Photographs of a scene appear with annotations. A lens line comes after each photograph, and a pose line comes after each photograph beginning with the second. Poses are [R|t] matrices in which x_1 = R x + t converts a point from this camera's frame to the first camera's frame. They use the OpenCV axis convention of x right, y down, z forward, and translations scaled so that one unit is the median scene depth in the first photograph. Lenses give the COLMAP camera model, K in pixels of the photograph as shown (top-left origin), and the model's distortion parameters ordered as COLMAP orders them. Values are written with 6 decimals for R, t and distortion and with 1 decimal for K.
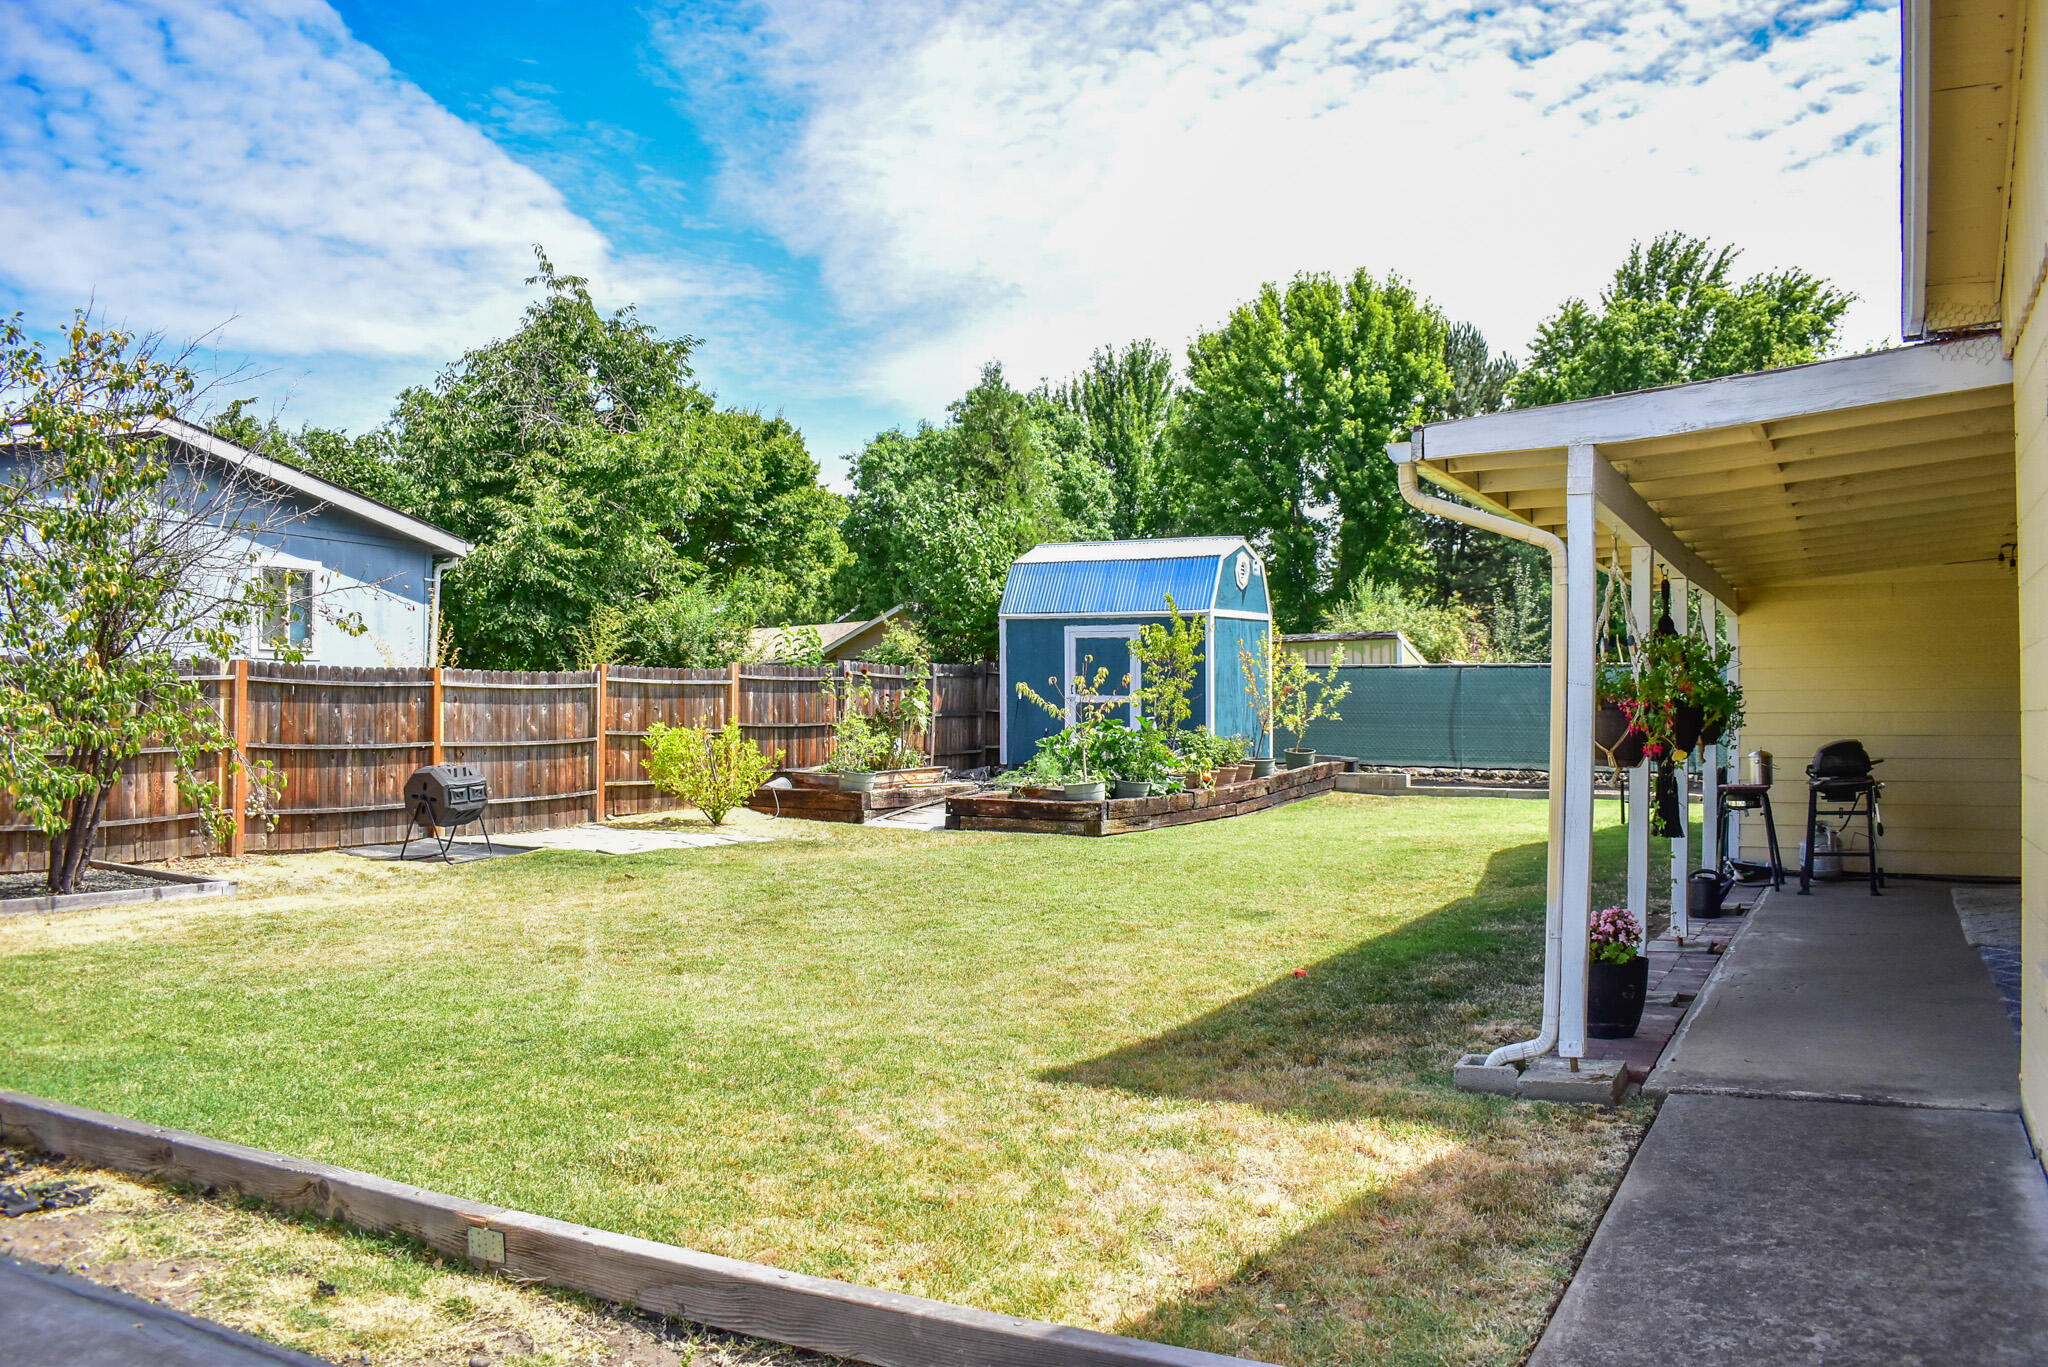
lens RADIAL K [[1648.3, 0, 1024.0], [0, 1648.3, 683.5], [0, 0, 1]] dist [-0.104356, 0.029846]
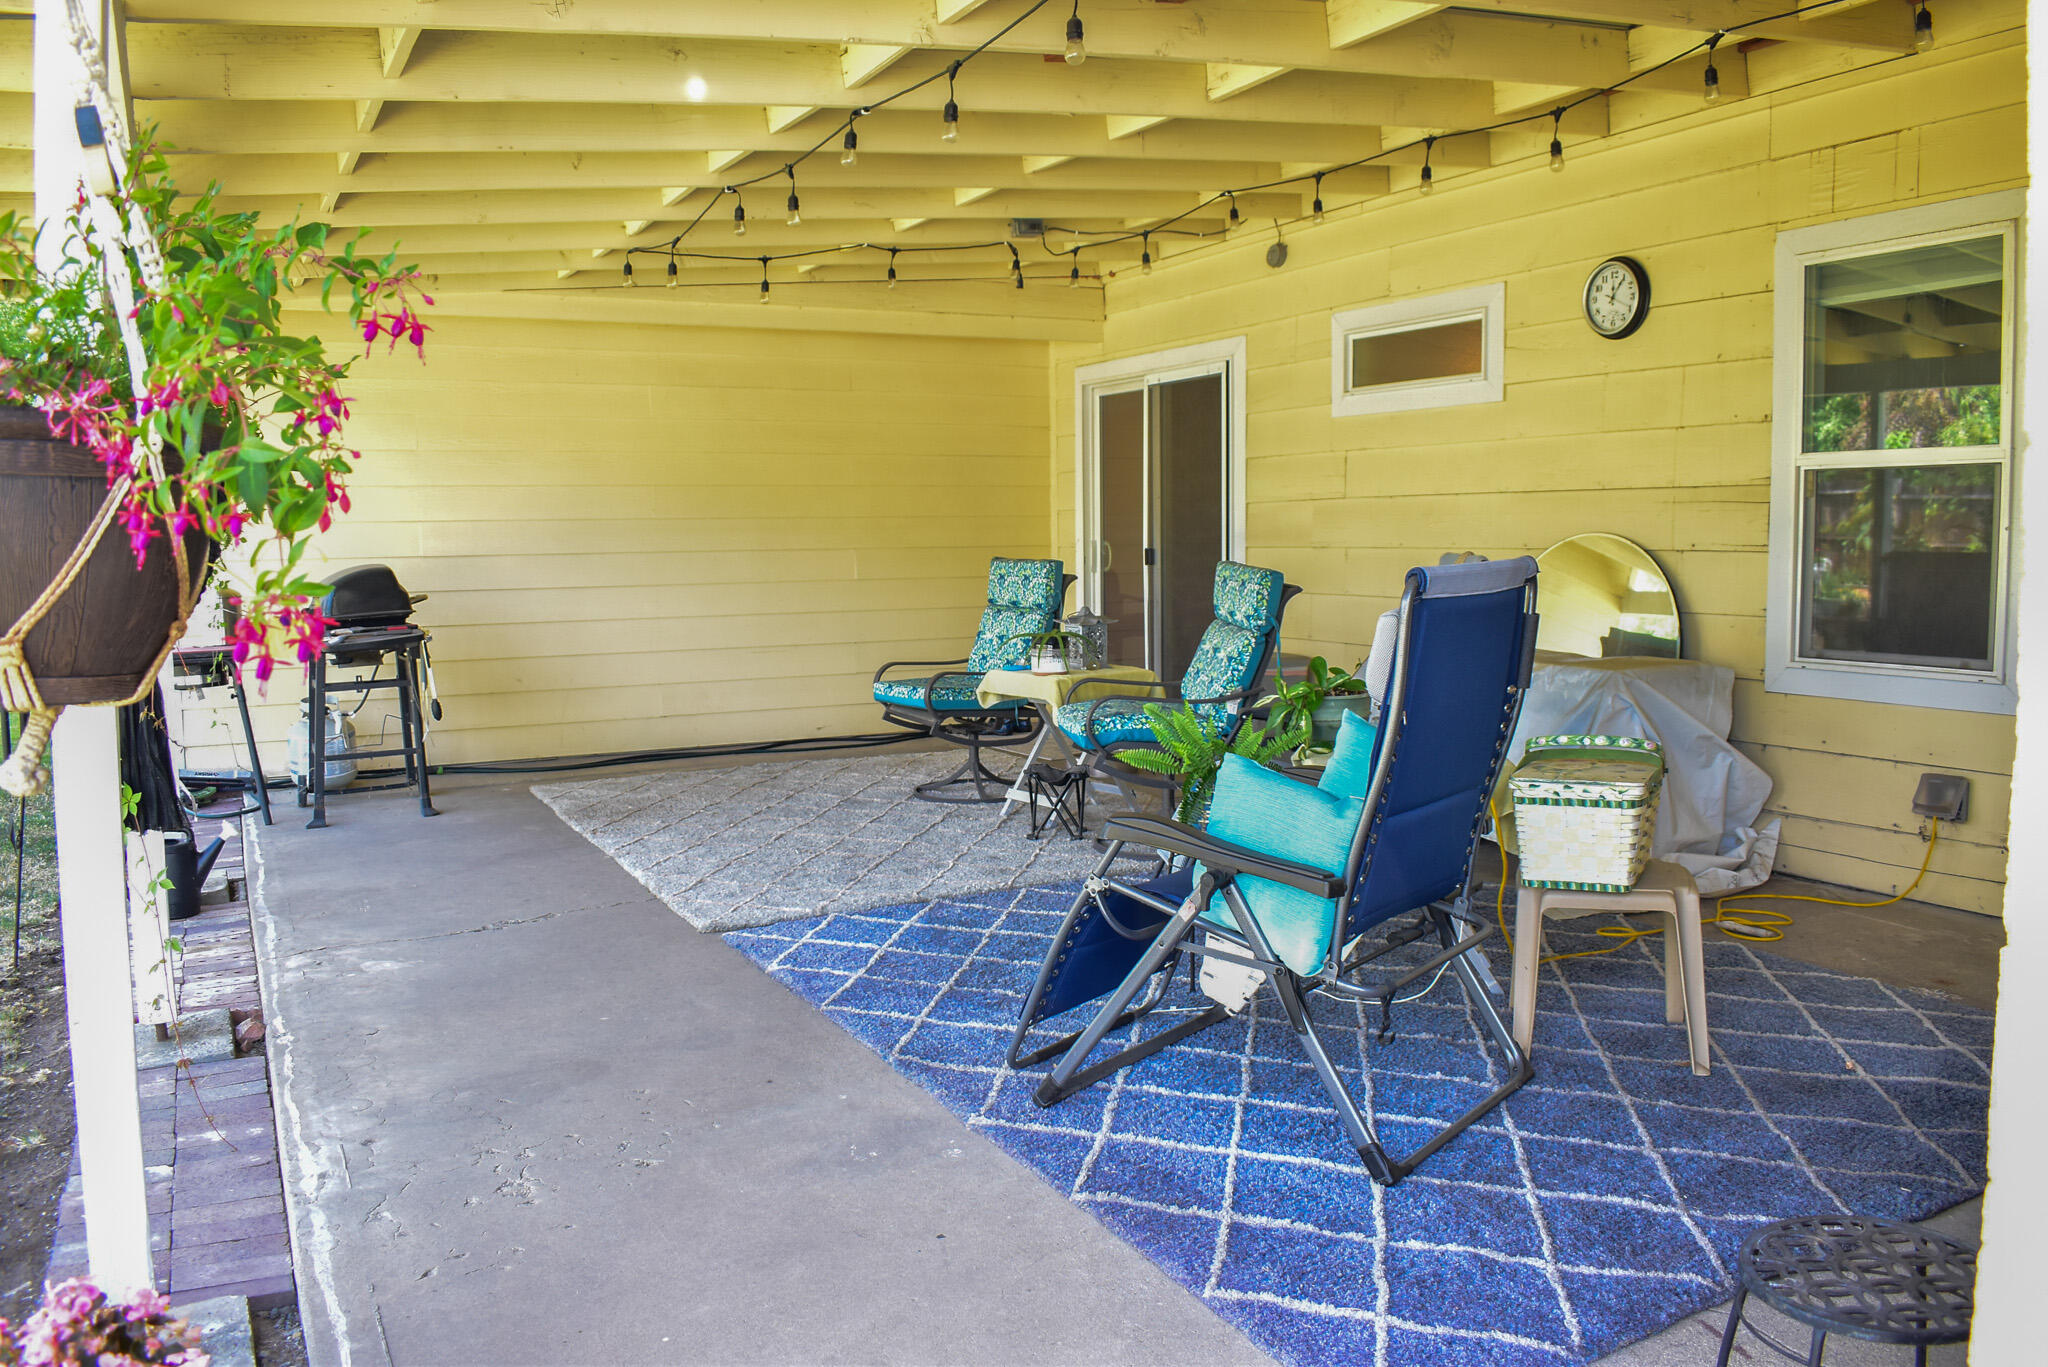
lens RADIAL K [[1648.3, 0, 1024.0], [0, 1648.3, 683.5], [0, 0, 1]] dist [-0.104356, 0.029846]
pose [[0.586201, -0.085491, 0.805642, 0.152046], [-0.000485, 0.994380, 0.105872, 0.013295], [-0.810165, -0.062453, 0.582865, 0.423052]]
